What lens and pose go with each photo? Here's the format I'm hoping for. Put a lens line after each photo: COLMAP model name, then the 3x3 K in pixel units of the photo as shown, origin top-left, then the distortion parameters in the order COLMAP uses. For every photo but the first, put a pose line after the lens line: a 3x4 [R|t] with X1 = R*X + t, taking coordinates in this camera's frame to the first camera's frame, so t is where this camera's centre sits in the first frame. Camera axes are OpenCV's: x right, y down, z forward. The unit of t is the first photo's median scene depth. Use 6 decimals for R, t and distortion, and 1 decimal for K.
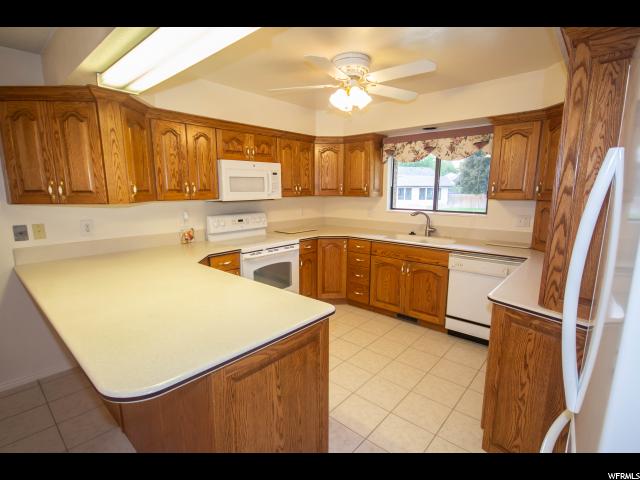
lens RADIAL K [[314.8, 0, 315.4], [0, 314.8, 241.7], [0, 0, 1]] dist [-0.002602, -0.001117]
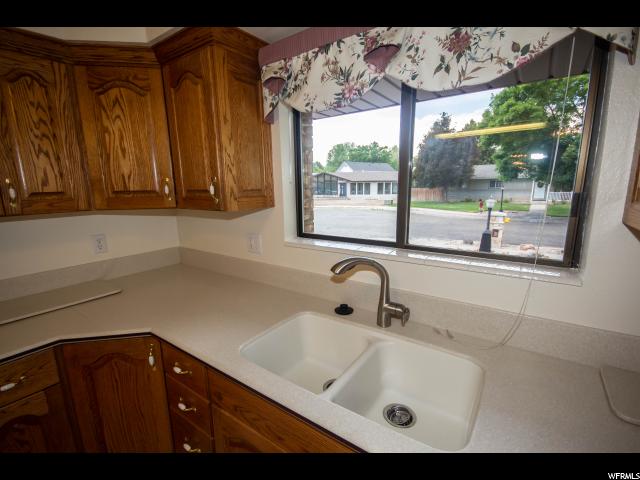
lens RADIAL K [[296.2, 0, 318.9], [0, 296.2, 243.0], [0, 0, 1]] dist [-0.000768, -0.004741]
pose [[0.992558, -0.036314, 0.116236, 0.237824], [0.033027, 0.999002, 0.030083, -0.114174], [-0.117212, -0.026020, 0.992766, 0.651160]]
